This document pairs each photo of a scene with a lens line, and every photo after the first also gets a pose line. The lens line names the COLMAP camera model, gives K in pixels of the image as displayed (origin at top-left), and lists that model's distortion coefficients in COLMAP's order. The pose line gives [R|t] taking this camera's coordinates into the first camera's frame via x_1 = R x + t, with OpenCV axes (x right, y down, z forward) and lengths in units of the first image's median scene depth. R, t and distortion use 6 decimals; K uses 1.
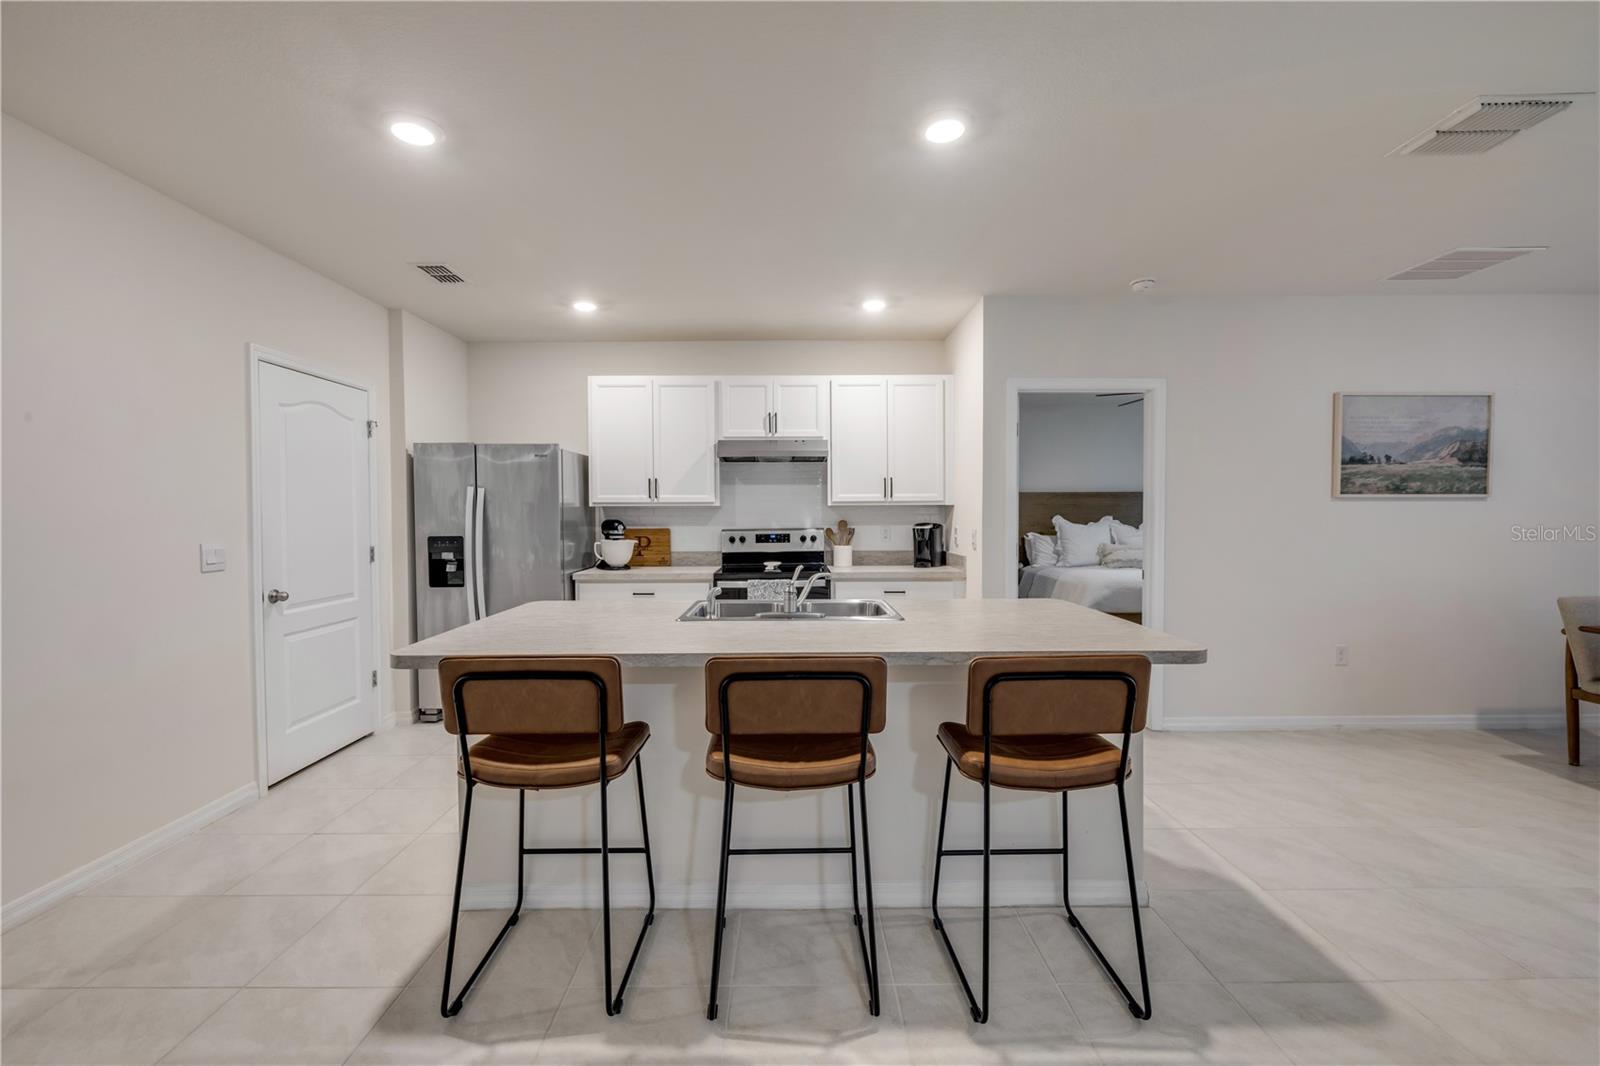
lens RADIAL K [[669.3, 0, 793.3], [0, 669.3, 529.4], [0, 0, 1]] dist [-0.000407, 0.000100]
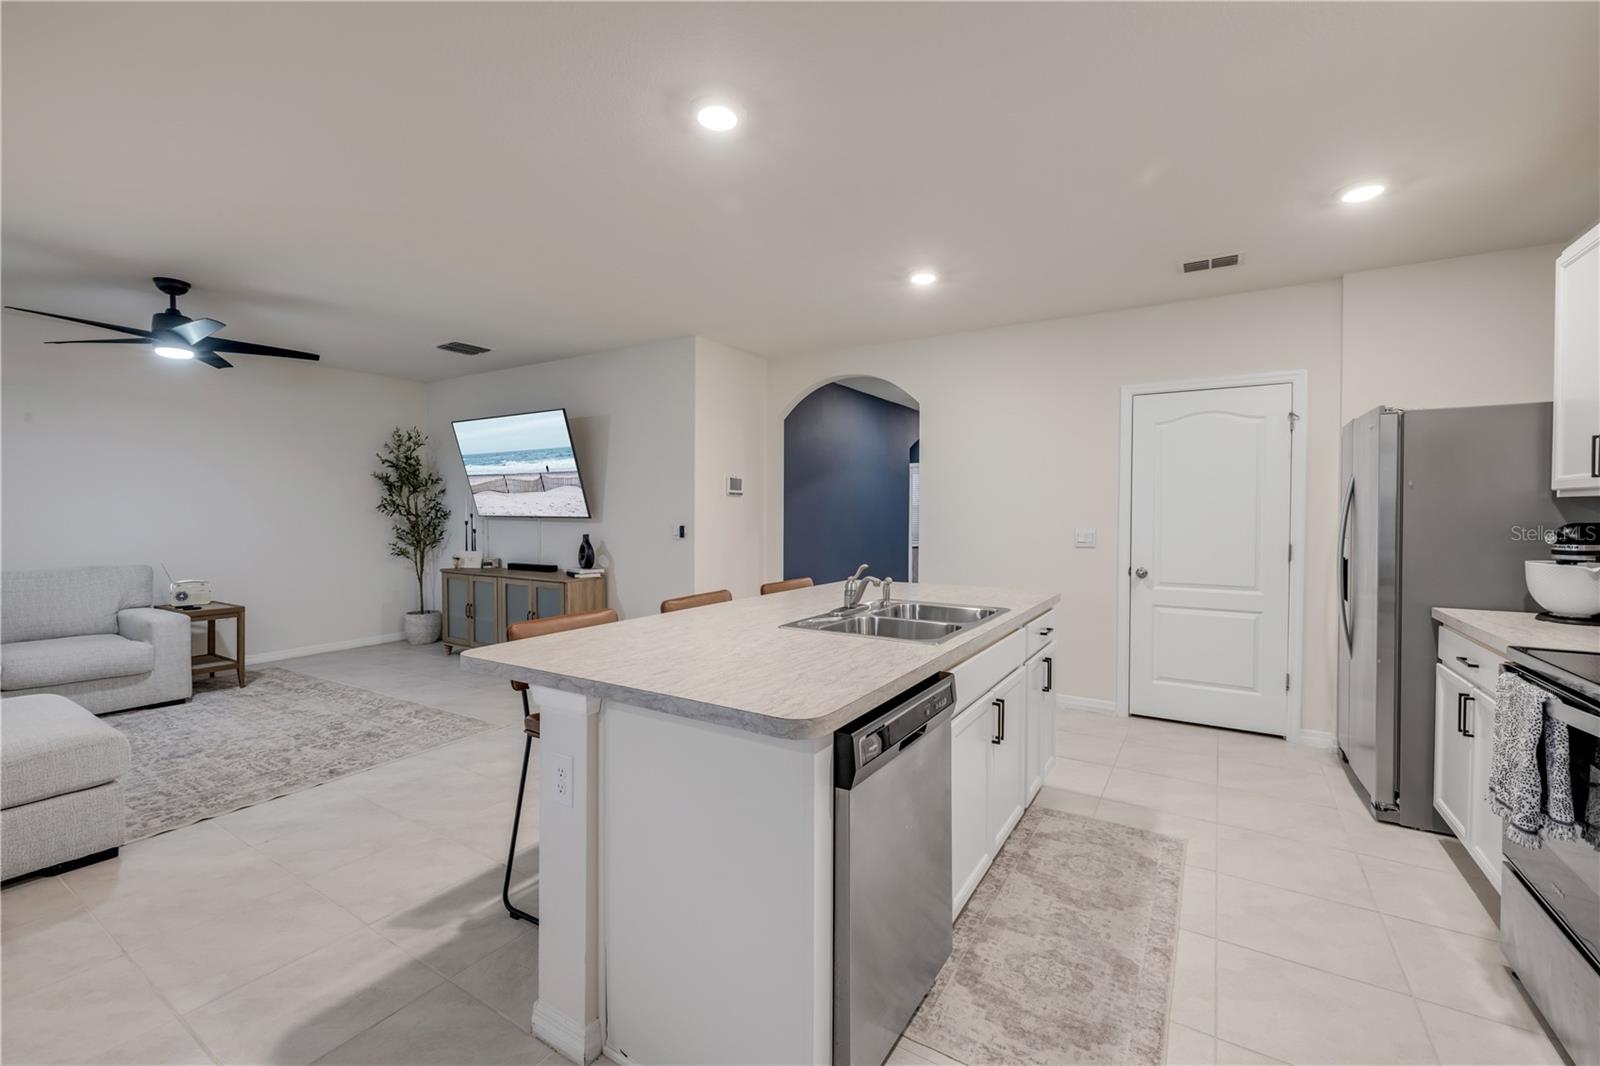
lens RADIAL K [[666.9, 0, 796.0], [0, 666.9, 523.9], [0, 0, 1]] dist [-0.000552, -0.000030]
pose [[-0.538569, 0.018893, -0.842369, 0.473875], [-0.021019, 0.999136, 0.035847, -0.019736], [0.842319, 0.037012, -0.537707, 0.780967]]
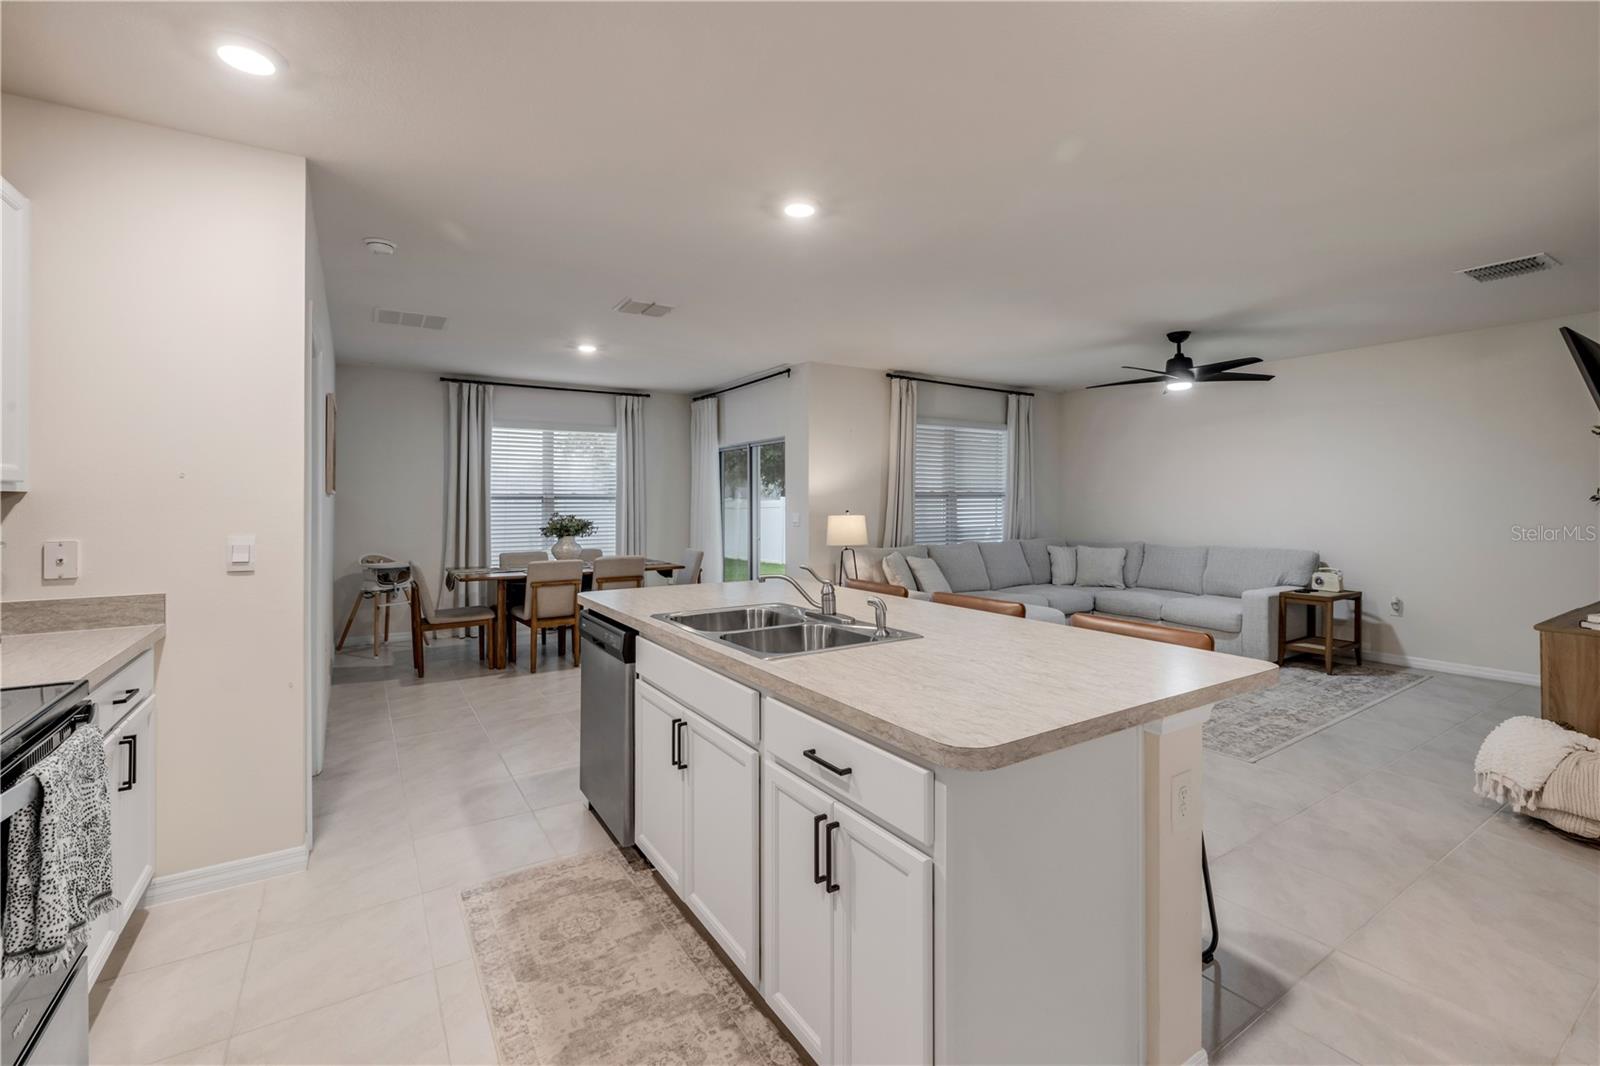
lens RADIAL K [[685.1, 0, 797.6], [0, 685.1, 493.8], [0, 0, 1]] dist [-0.002675, 0.000163]
pose [[-0.537639, 0.014931, 0.843043, -0.417971], [0.024759, 0.999692, -0.001916, -0.021838], [-0.842812, 0.019843, -0.537843, 0.820321]]
